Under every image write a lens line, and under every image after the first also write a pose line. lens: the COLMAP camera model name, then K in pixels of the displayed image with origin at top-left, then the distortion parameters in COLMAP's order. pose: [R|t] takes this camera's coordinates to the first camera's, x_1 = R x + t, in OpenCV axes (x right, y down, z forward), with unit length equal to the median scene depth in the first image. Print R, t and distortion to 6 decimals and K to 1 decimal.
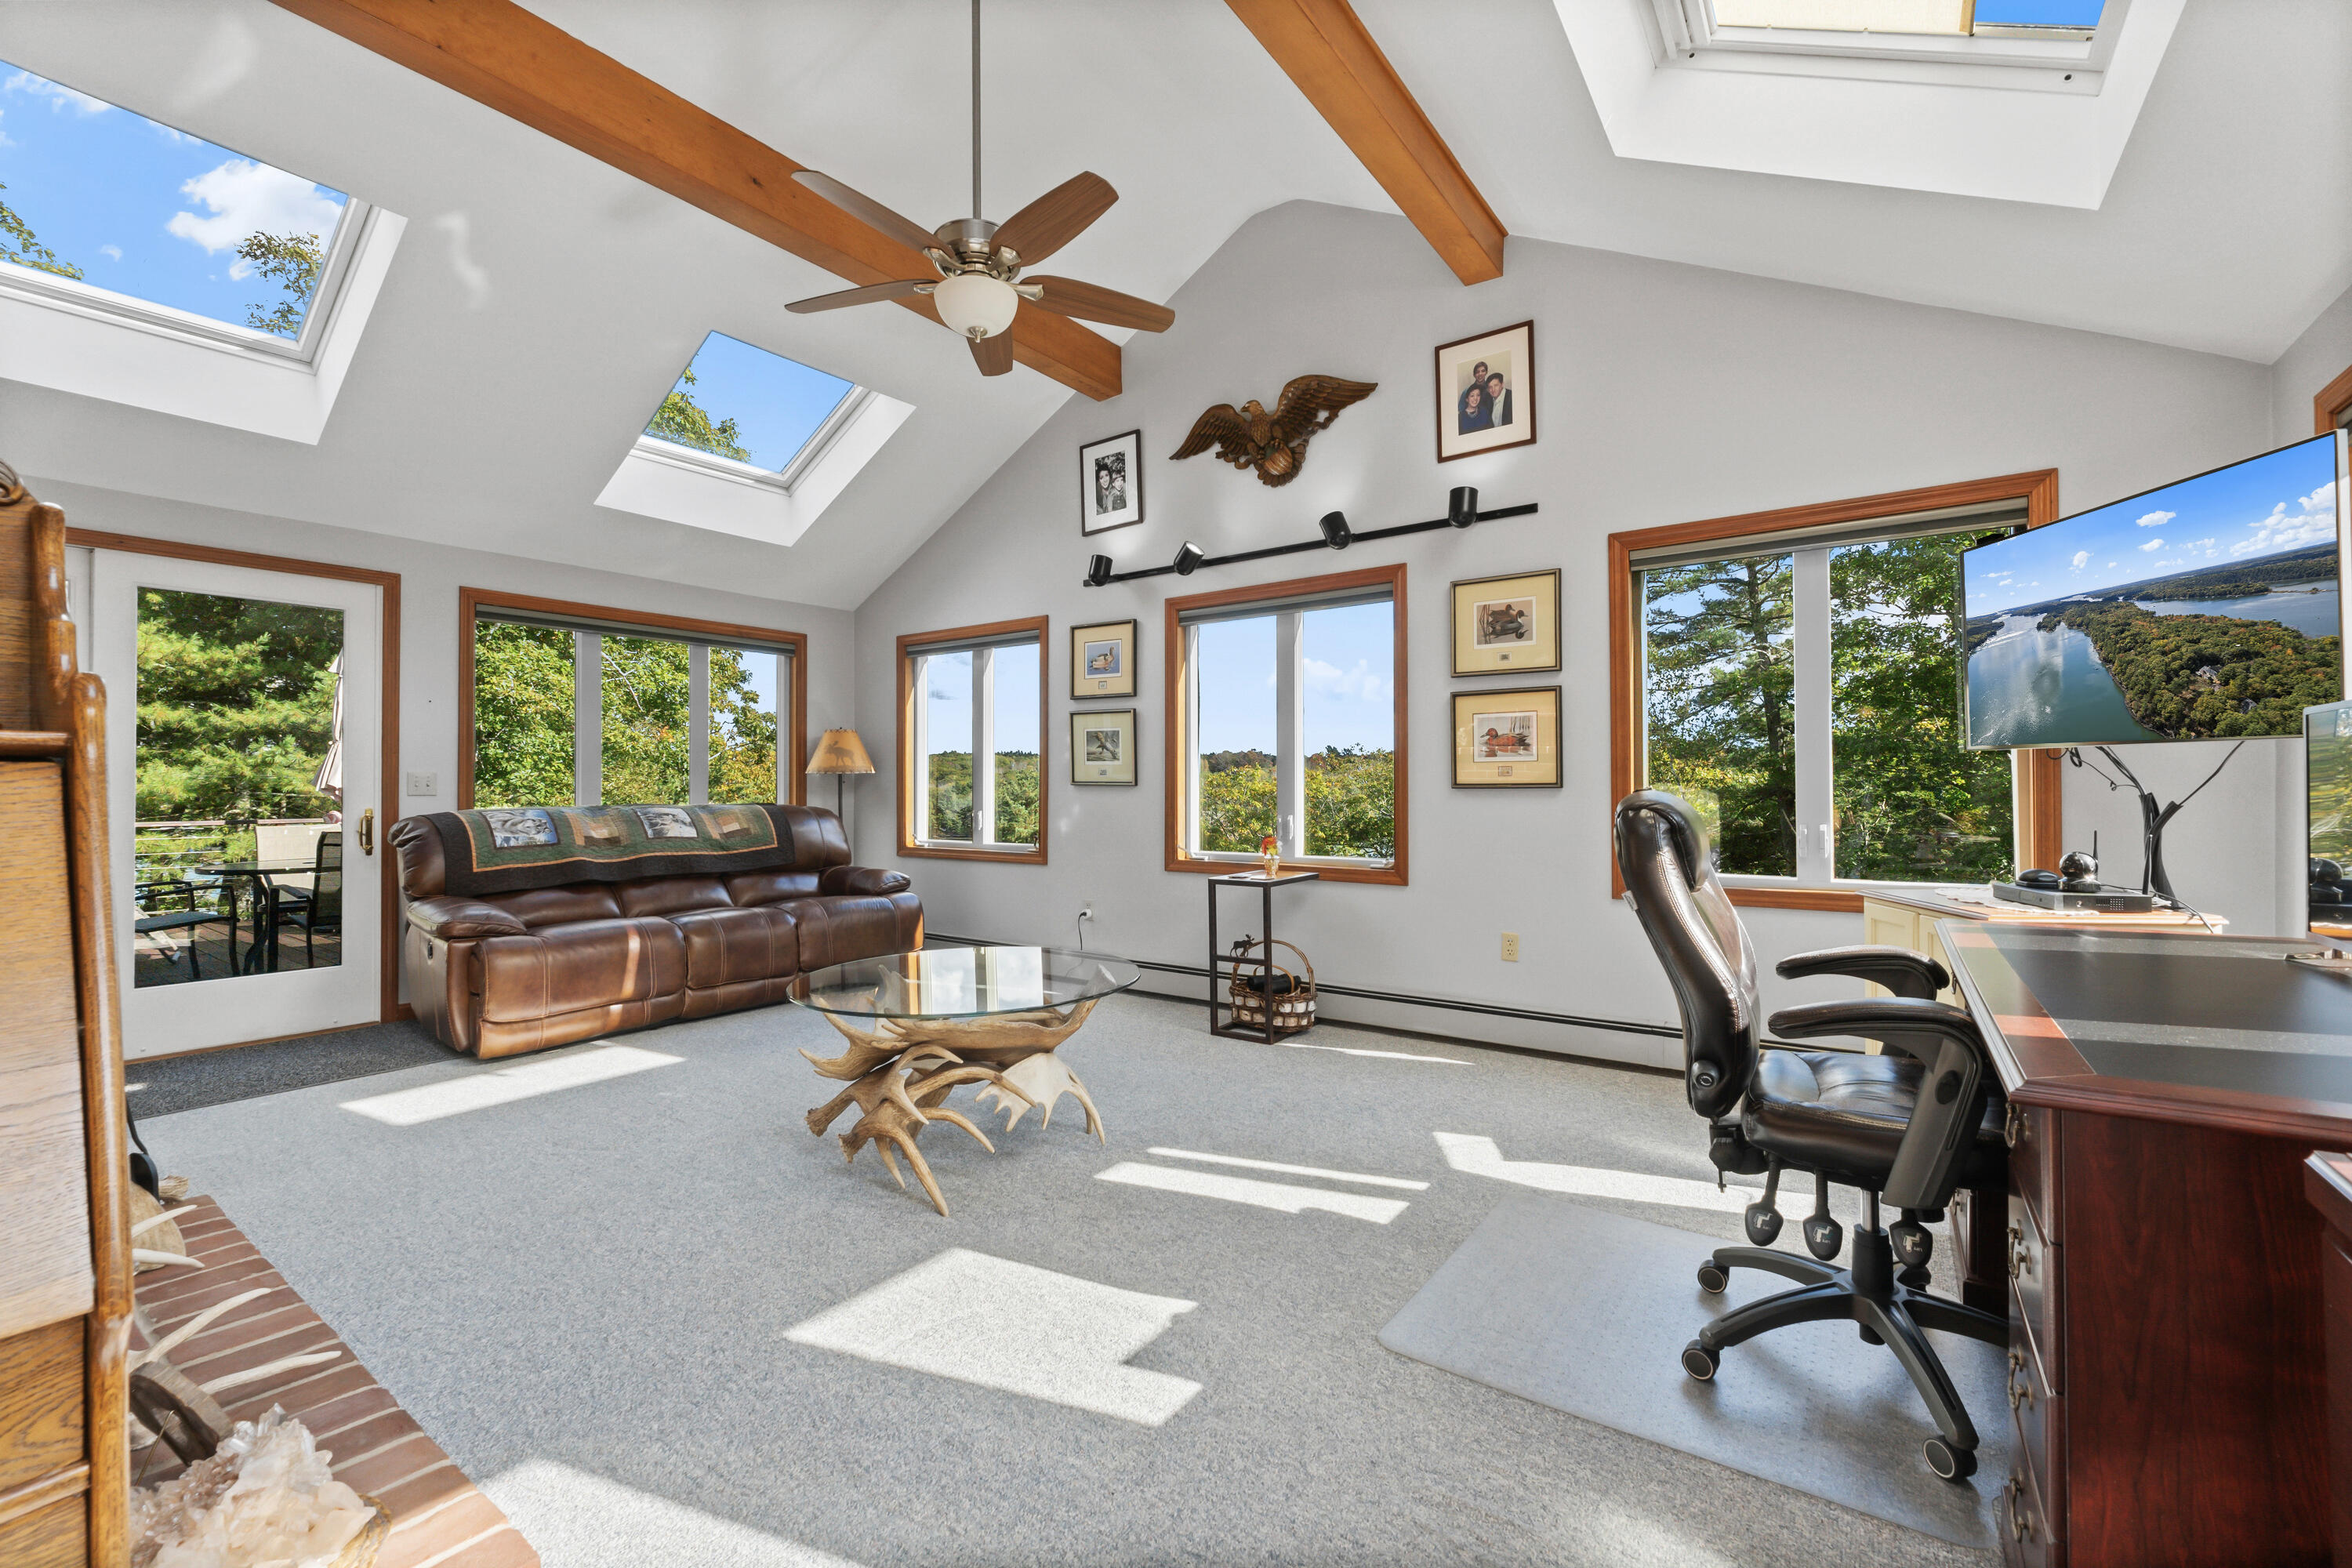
lens RADIAL K [[981.8, 0, 1172.3], [0, 981.8, 773.6], [0, 0, 1]] dist [-0.007450, -0.000409]
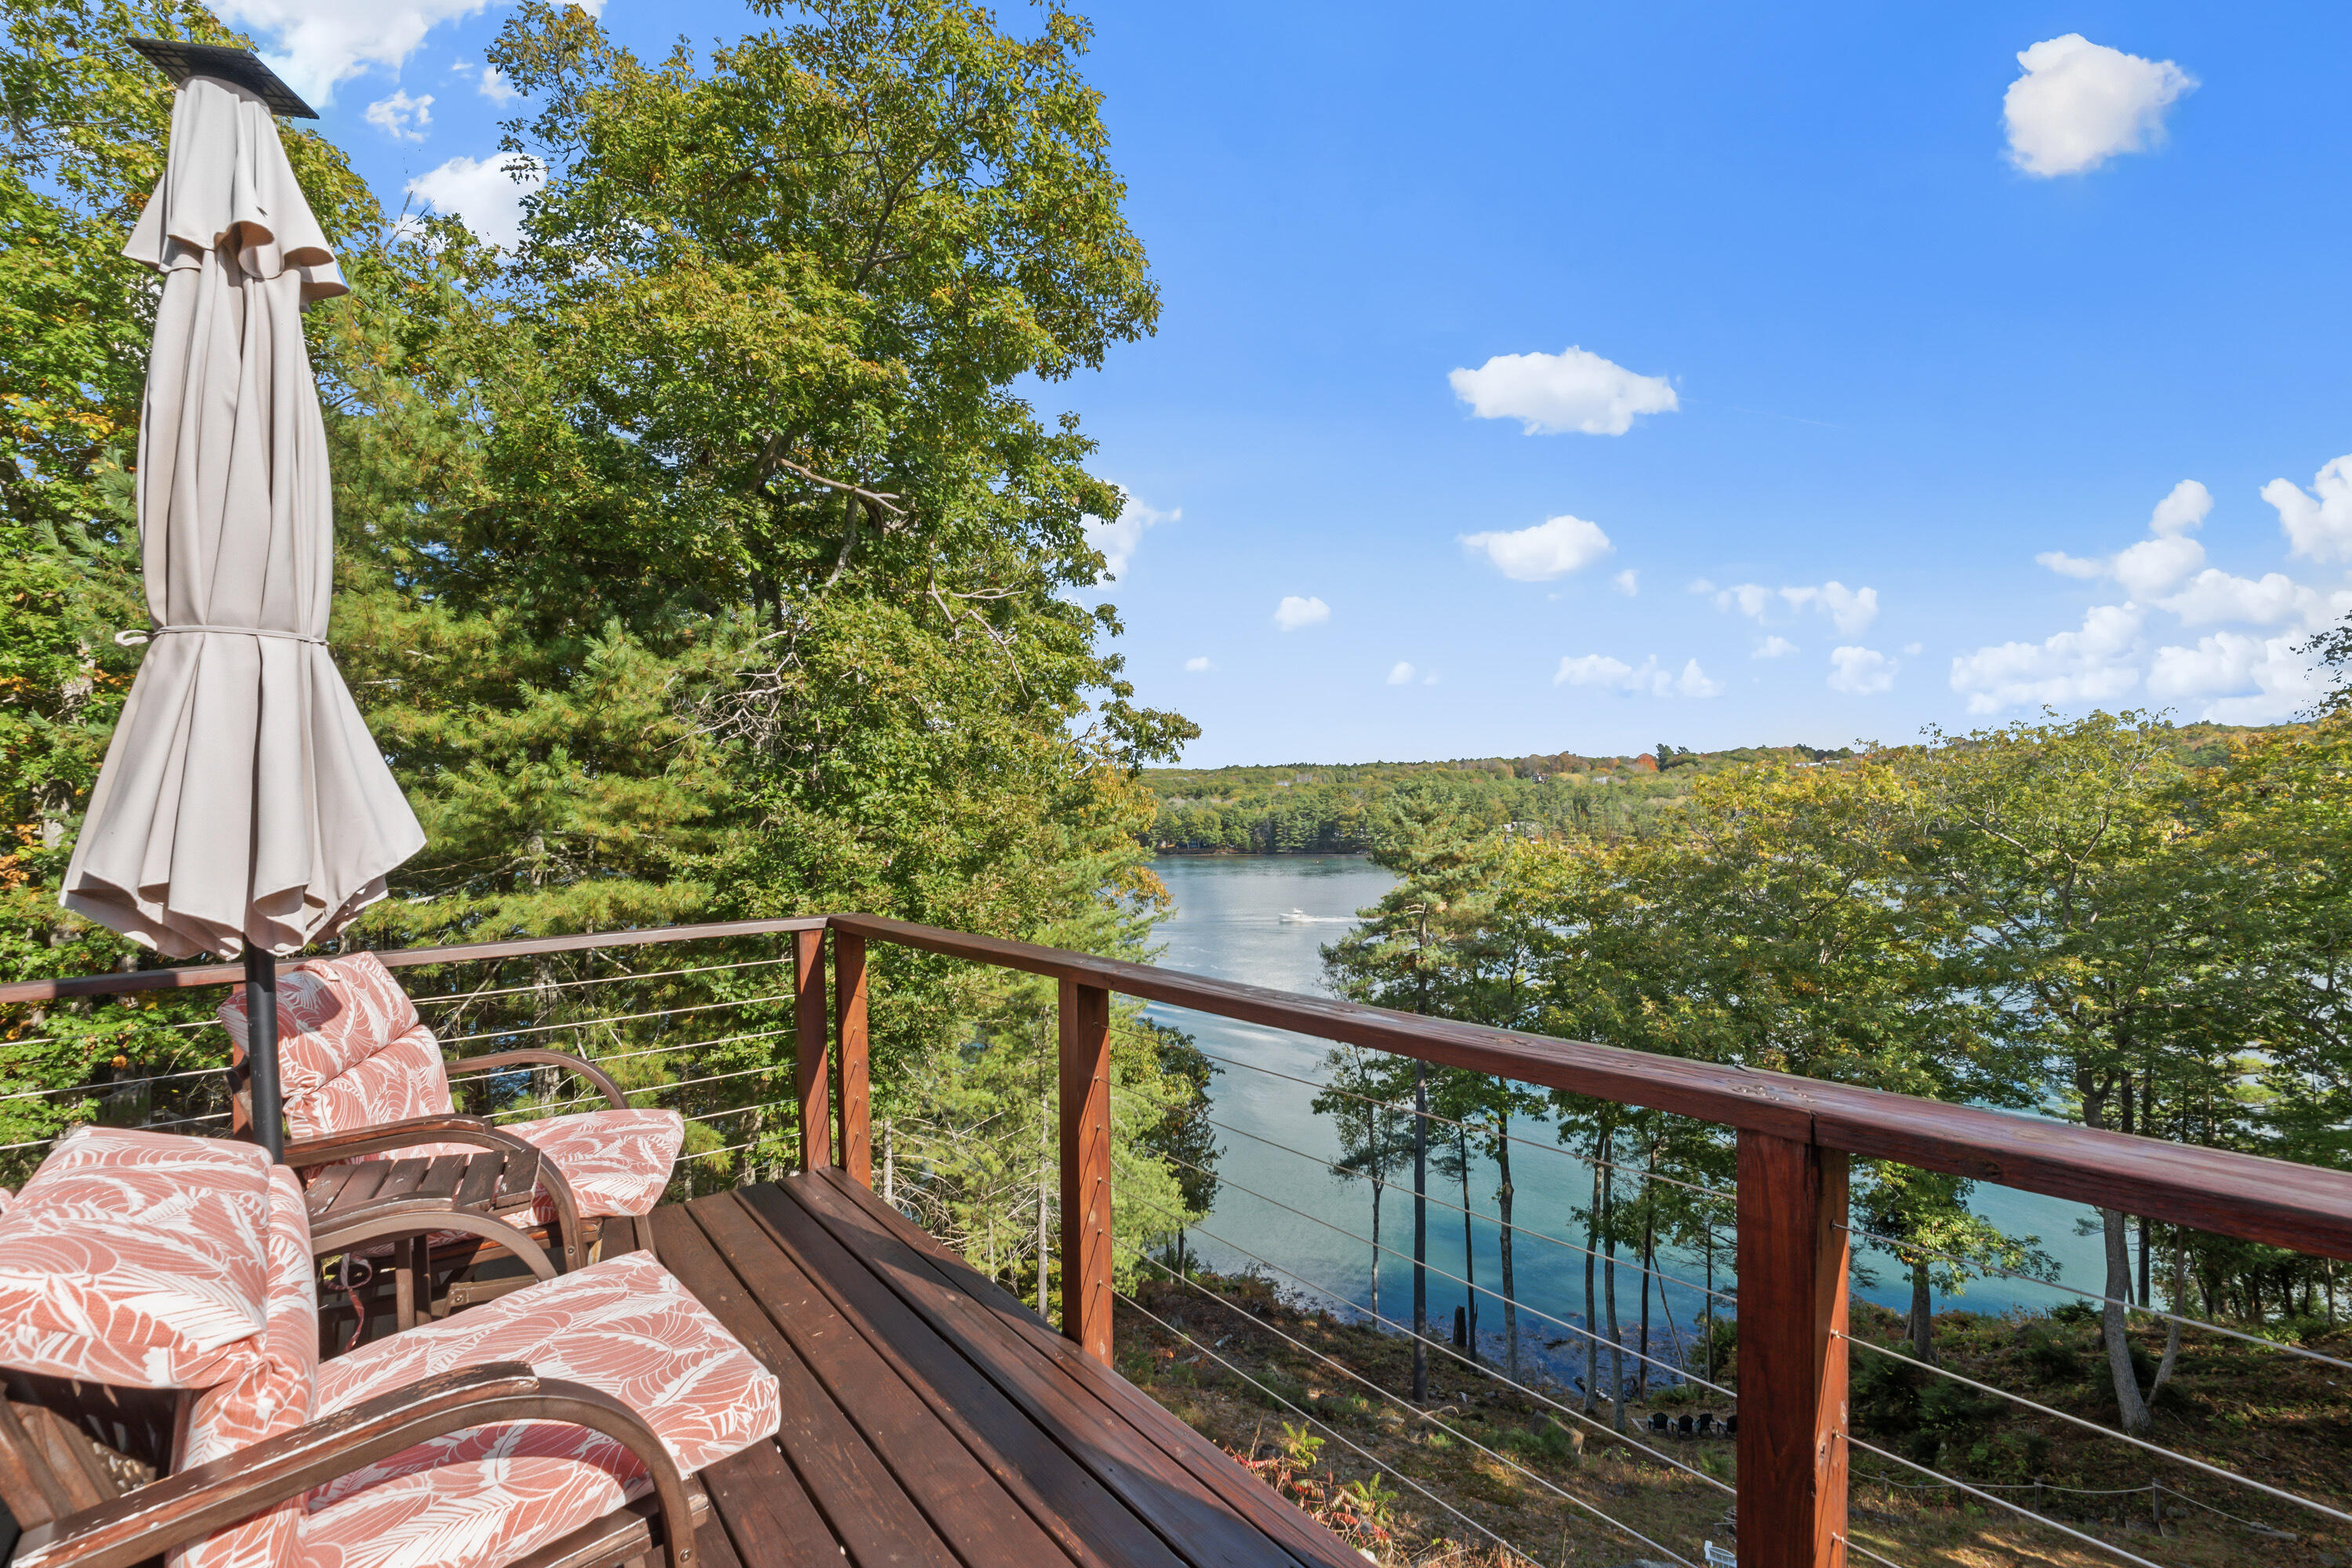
lens RADIAL K [[1021.6, 0, 1159.9], [0, 1021.6, 812.1], [0, 0, 1]] dist [-0.003586, -0.000232]
pose [[0.957075, -0.020582, -0.289109, -1.019700], [0.027845, 0.999391, 0.021032, 0.004745], [0.288500, -0.028180, 0.957065, 1.432693]]
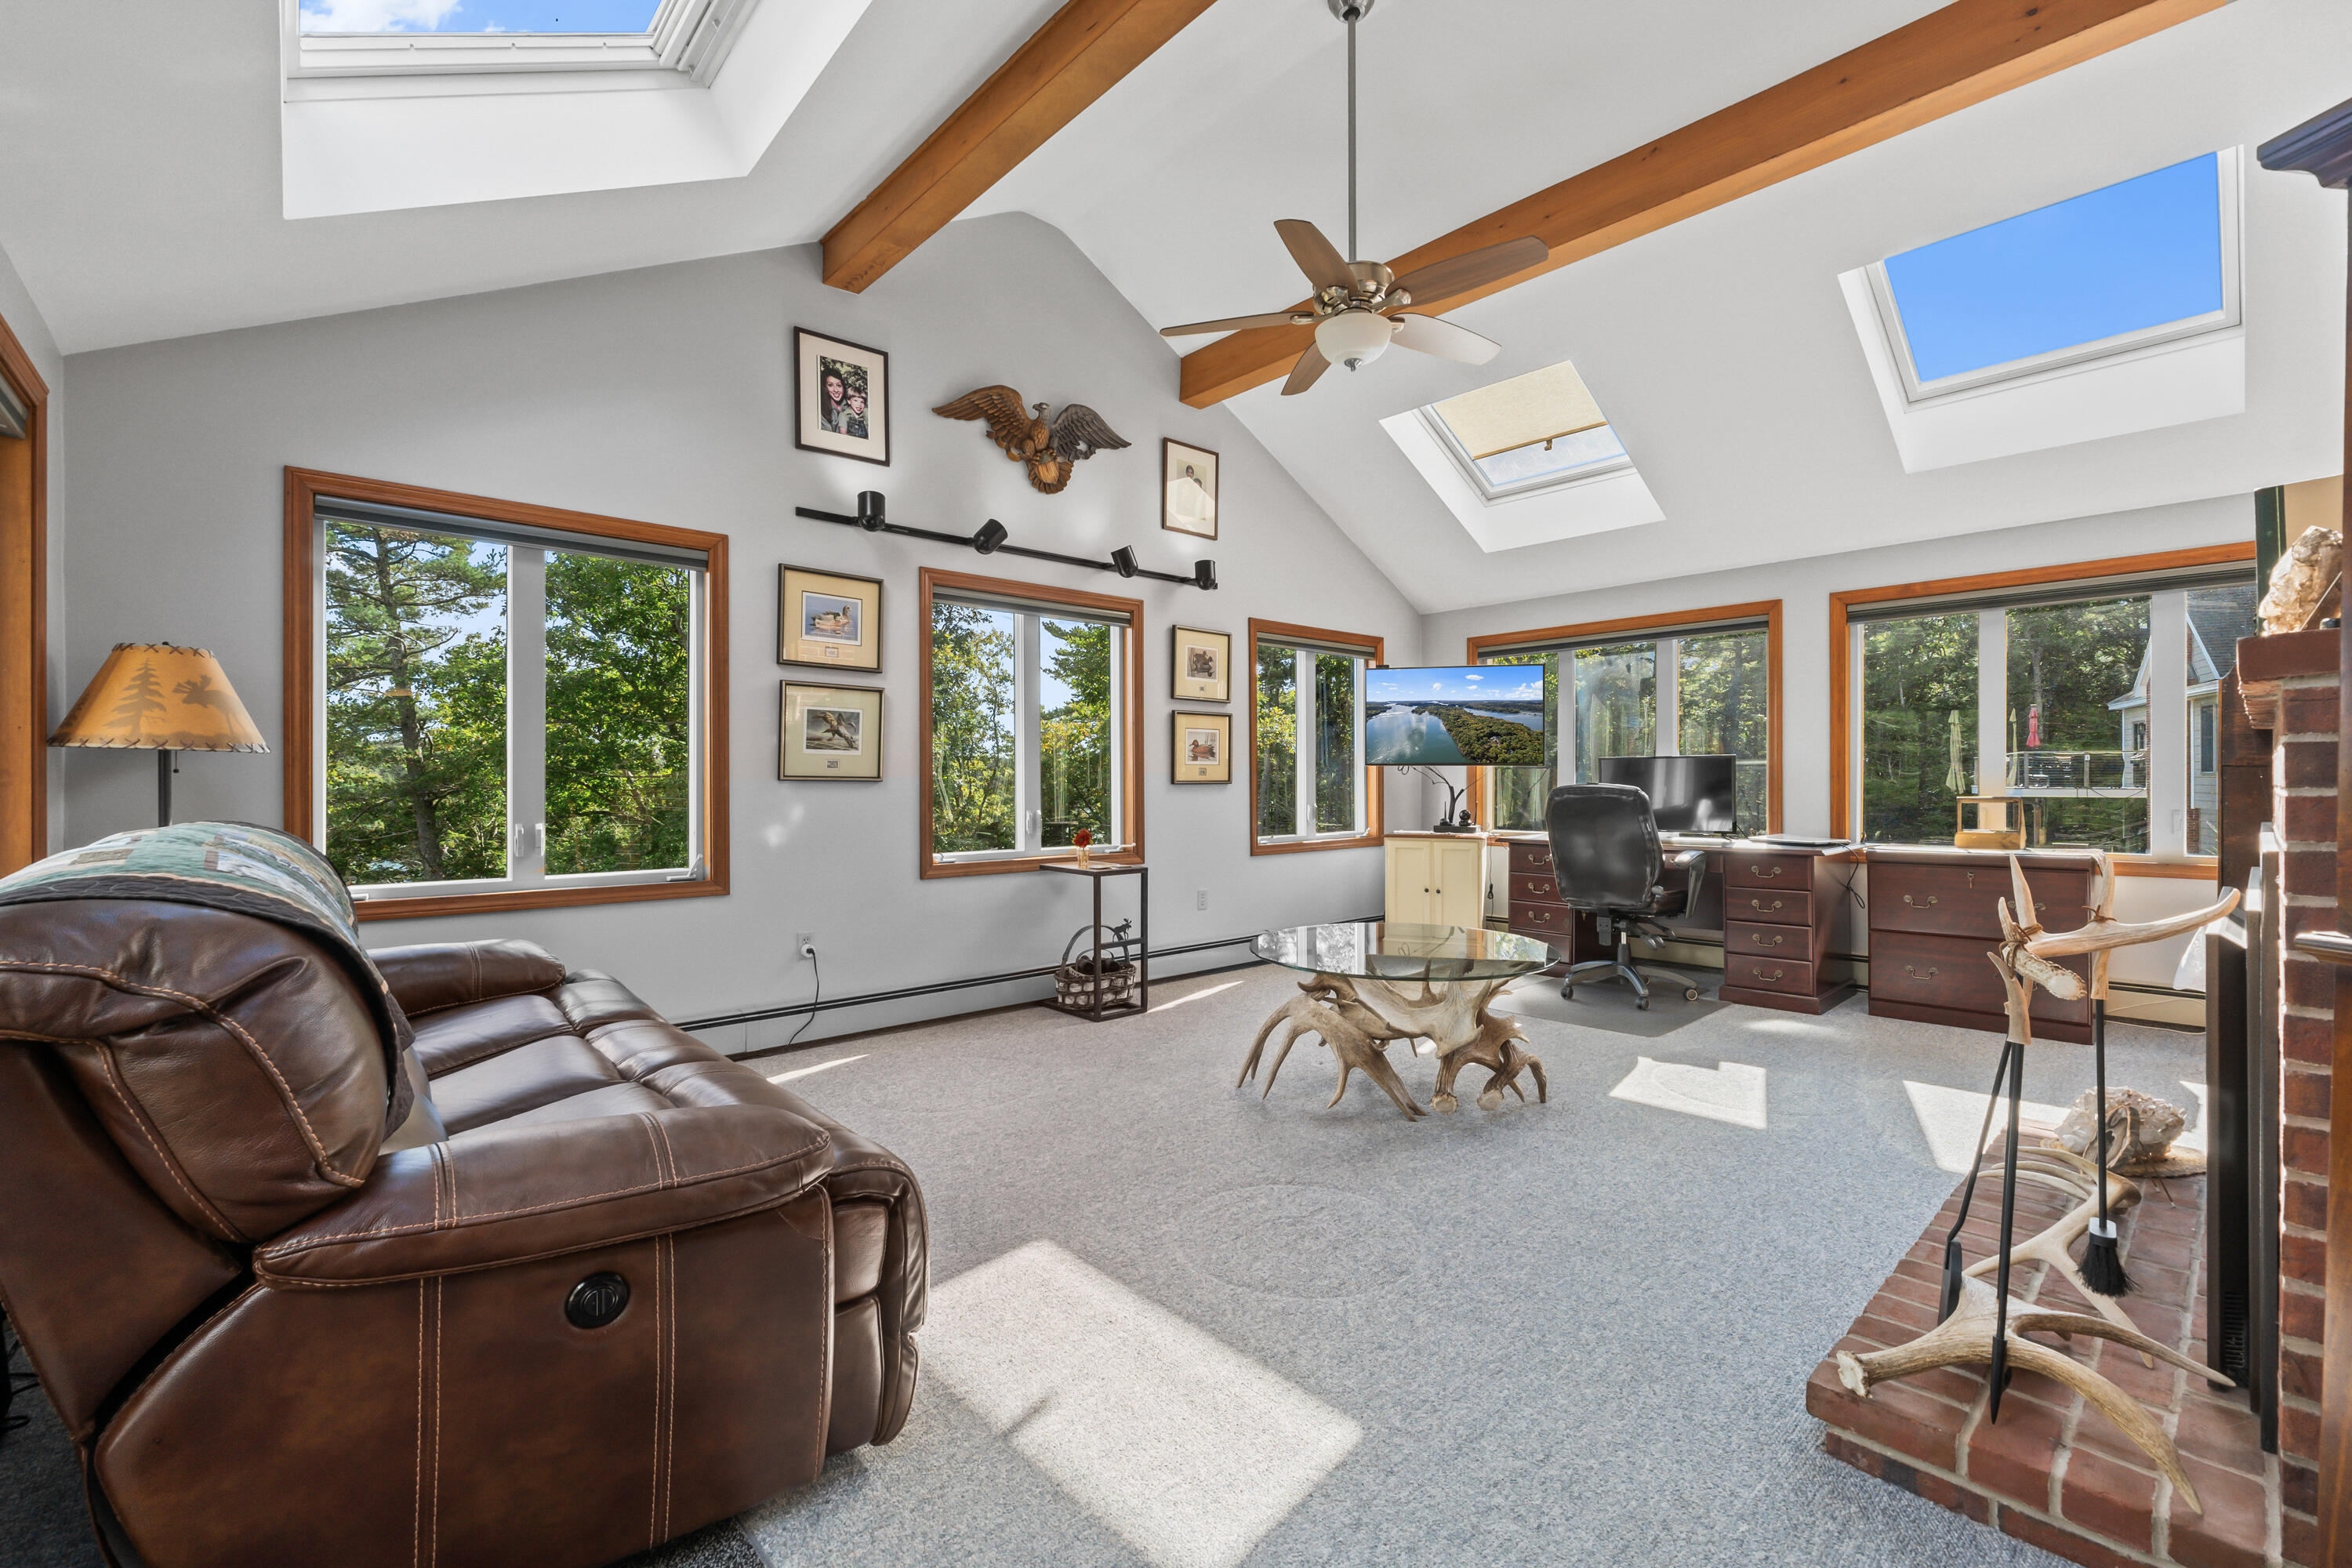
lens RADIAL K [[985.2, 0, 1169.2], [0, 985.2, 777.7], [0, 0, 1]] dist [-0.004417, -0.000635]
pose [[0.213051, 0.007227, 0.977014, -0.826978], [-0.010446, 0.999932, -0.005118, 0.011096], [-0.976985, -0.009115, 0.213112, 0.609359]]
